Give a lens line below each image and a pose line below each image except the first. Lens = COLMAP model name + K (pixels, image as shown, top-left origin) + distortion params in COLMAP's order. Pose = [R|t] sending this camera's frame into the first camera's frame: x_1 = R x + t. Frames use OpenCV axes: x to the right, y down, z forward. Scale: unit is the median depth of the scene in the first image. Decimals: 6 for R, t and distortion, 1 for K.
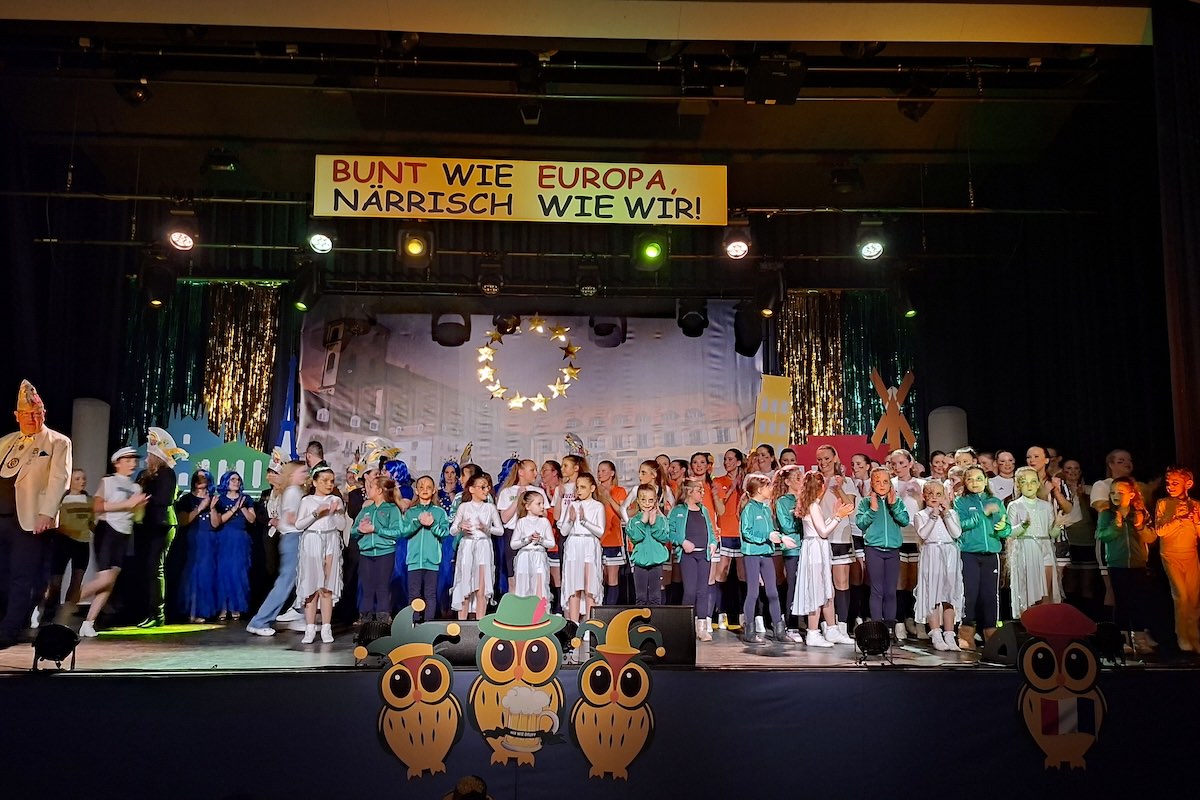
lens RADIAL K [[958.8, 0, 612.6], [0, 958.8, 418.8], [0, 0, 1]] dist [0.139019, -0.232377]
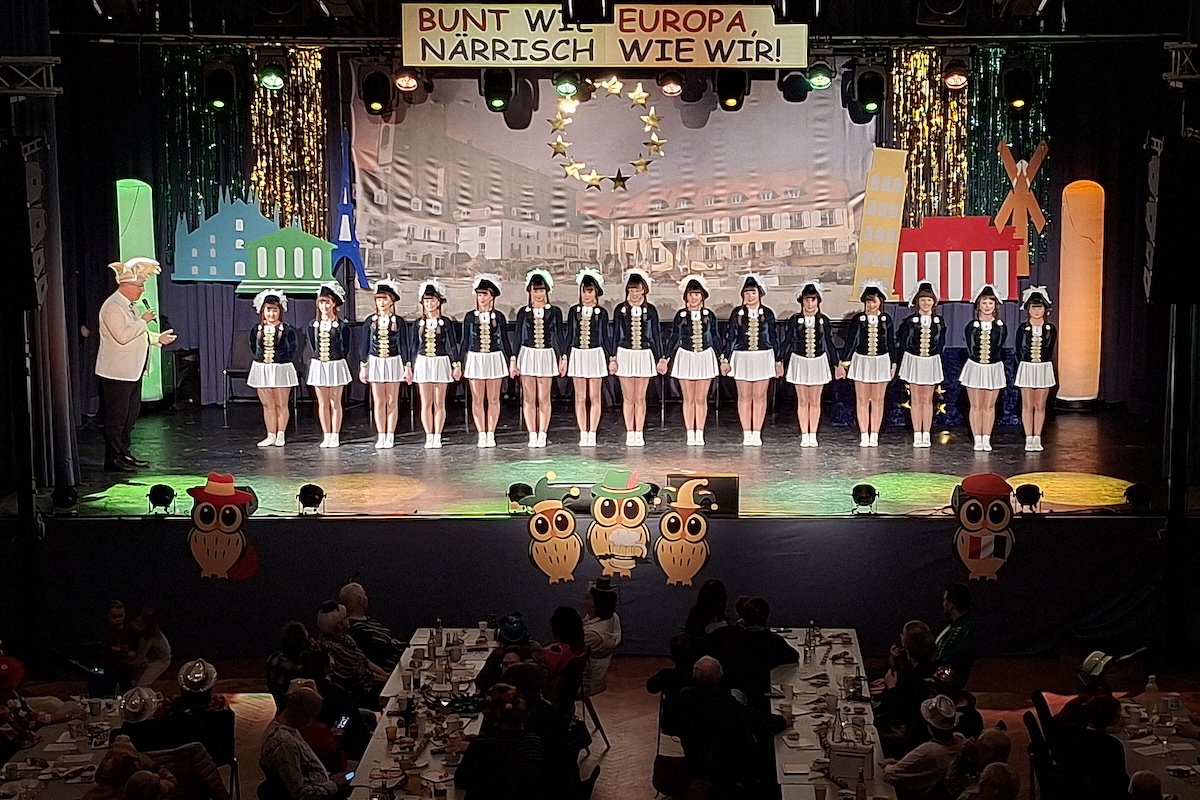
lens RADIAL K [[2133.8, 0, 600.0], [0, 2133.8, 400.0], [0, 0, 1]] dist [-0.020986, -0.021441]
pose [[0.997242, 0.002015, -0.074196, 0.069201], [0.018782, 0.960248, 0.278517, -0.490949], [0.071808, -0.279142, 0.957561, -1.240931]]
